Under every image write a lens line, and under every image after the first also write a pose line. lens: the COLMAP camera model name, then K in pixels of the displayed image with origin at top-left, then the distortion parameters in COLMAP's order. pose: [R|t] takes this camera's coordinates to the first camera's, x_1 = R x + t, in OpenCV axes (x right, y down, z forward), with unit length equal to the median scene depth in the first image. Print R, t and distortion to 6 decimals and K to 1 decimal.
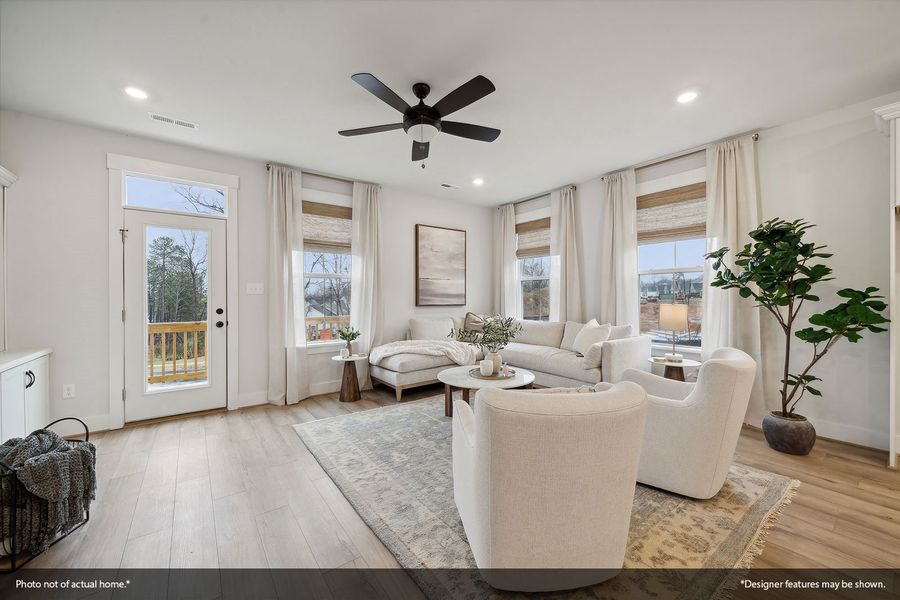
lens RADIAL K [[347.8, 0, 456.8], [0, 347.8, 298.4], [0, 0, 1]] dist [-0.003526, -0.000018]
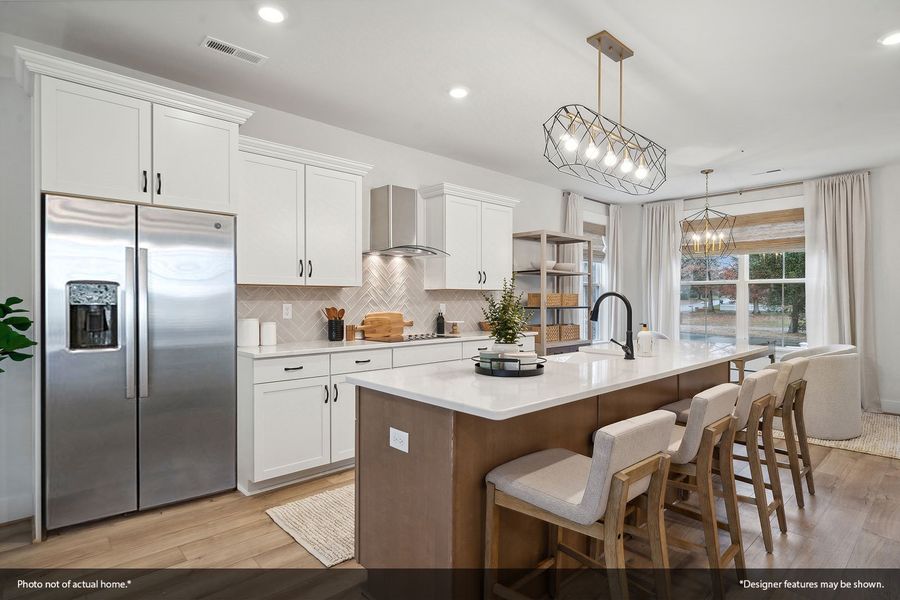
lens RADIAL K [[469.1, 0, 456.3], [0, 469.1, 300.5], [0, 0, 1]] dist [0.009305, -0.001135]
pose [[-0.102994, 0.005678, 0.994666, 0.095680], [0.010214, 0.999937, -0.004650, -0.007965], [-0.994630, 0.009681, -0.103046, 0.129575]]
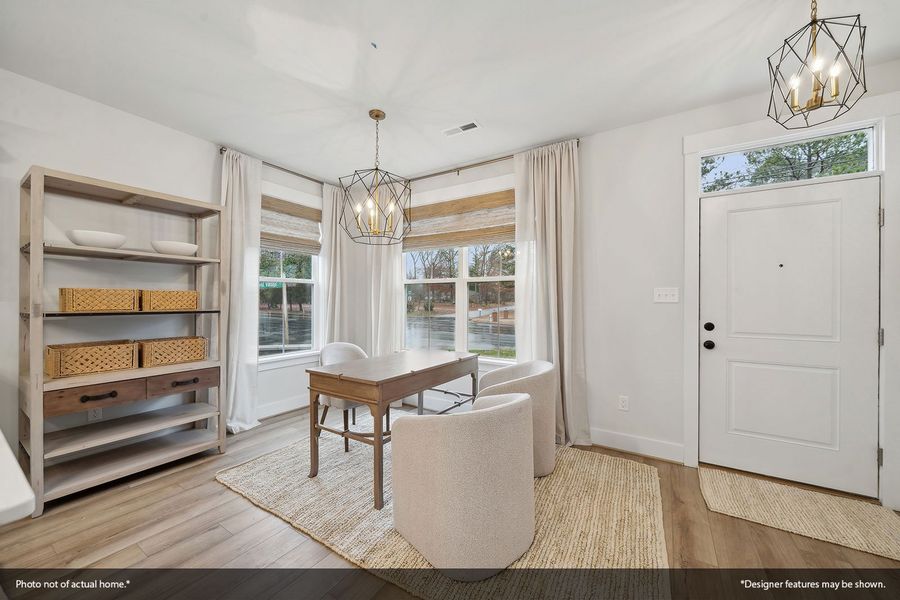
lens RADIAL K [[347.8, 0, 447.3], [0, 347.8, 301.0], [0, 0, 1]] dist [-0.003526, -0.000018]
pose [[-0.349903, 0.004060, 0.936777, 0.691694], [0.005837, 0.999981, -0.002154, -0.008106], [-0.936768, 0.004715, -0.349920, -0.640396]]
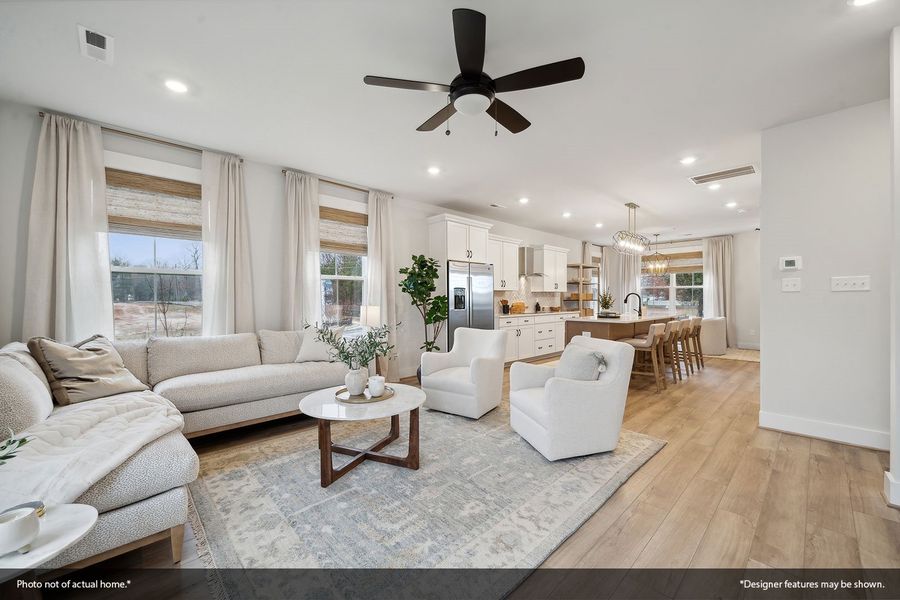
lens RADIAL K [[347.8, 0, 455.9], [0, 347.8, 299.9], [0, 0, 1]] dist [-0.003526, -0.000018]
pose [[-0.111972, 0.003504, 0.993705, -0.595685], [0.012418, 0.999921, -0.002127, 0.002821], [-0.993634, 0.012102, -0.112007, 0.726316]]
